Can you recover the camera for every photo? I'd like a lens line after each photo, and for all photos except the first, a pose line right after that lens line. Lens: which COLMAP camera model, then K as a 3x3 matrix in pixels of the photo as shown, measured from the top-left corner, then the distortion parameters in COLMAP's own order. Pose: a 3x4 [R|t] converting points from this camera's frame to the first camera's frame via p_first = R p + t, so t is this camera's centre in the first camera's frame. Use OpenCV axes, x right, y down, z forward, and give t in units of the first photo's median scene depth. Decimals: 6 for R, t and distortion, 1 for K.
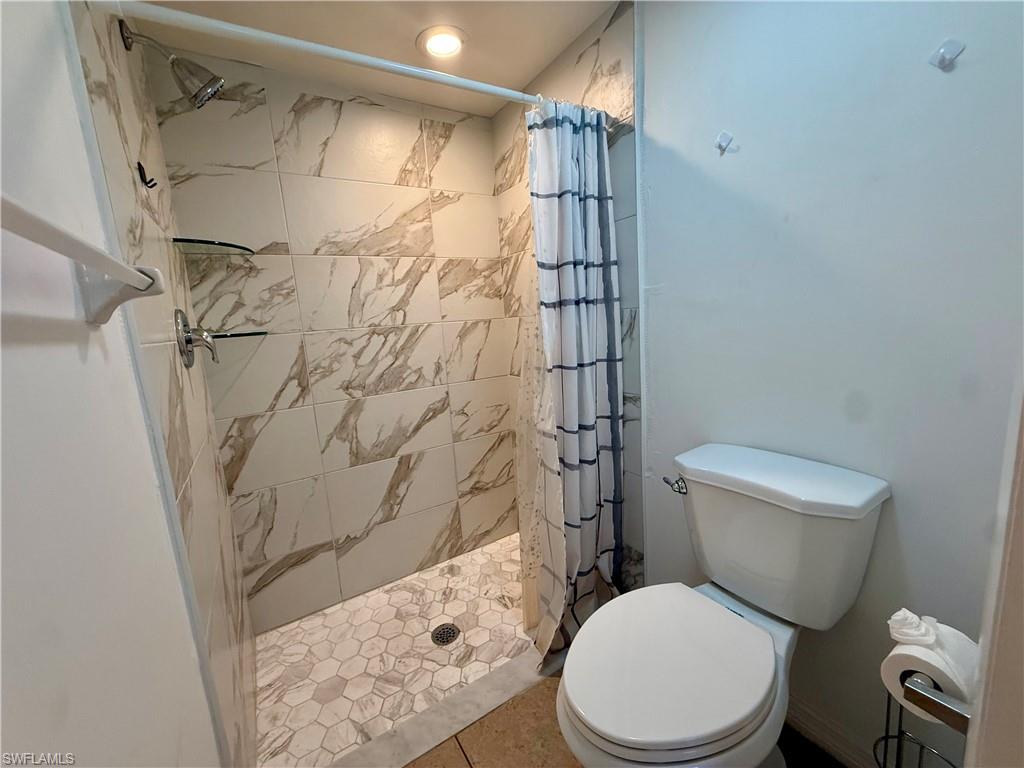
lens RADIAL K [[408.1, 0, 512.0], [0, 408.1, 384.0], [0, 0, 1]] dist [-0.001885, 0.000234]
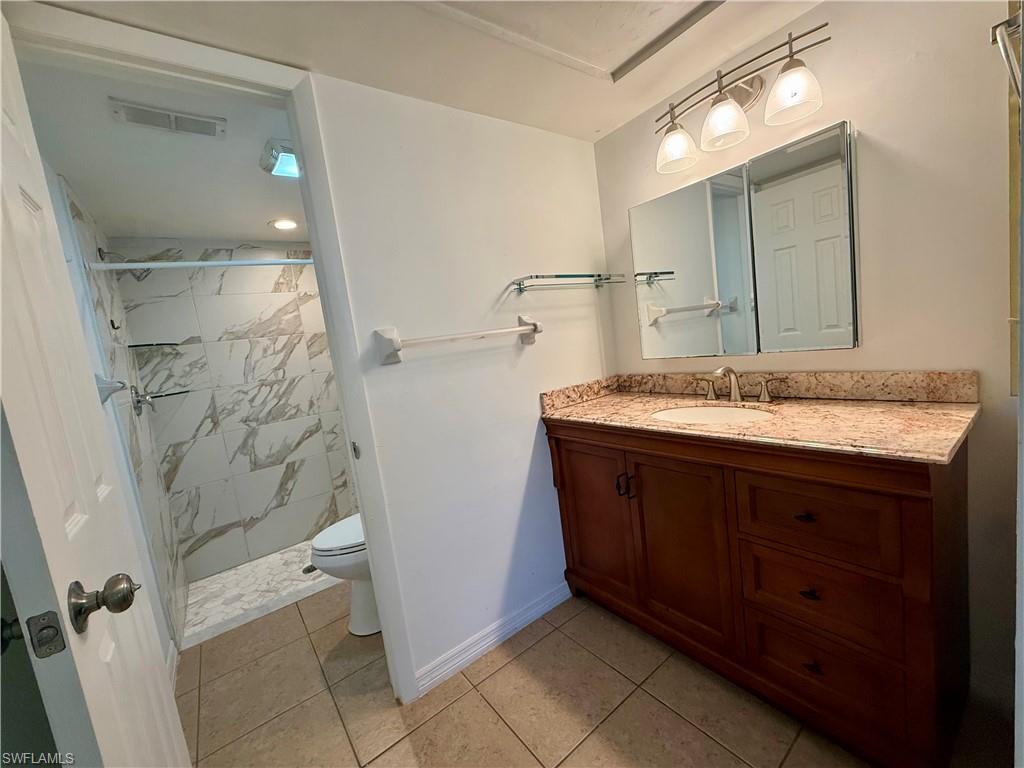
lens RADIAL K [[408.1, 0, 512.0], [0, 408.1, 384.0], [0, 0, 1]] dist [-0.001885, 0.000234]
pose [[0.994849, -0.071456, 0.071904, 0.530922], [0.075342, 0.995755, -0.052874, 0.028319], [-0.067820, 0.058019, 0.996009, -0.667484]]
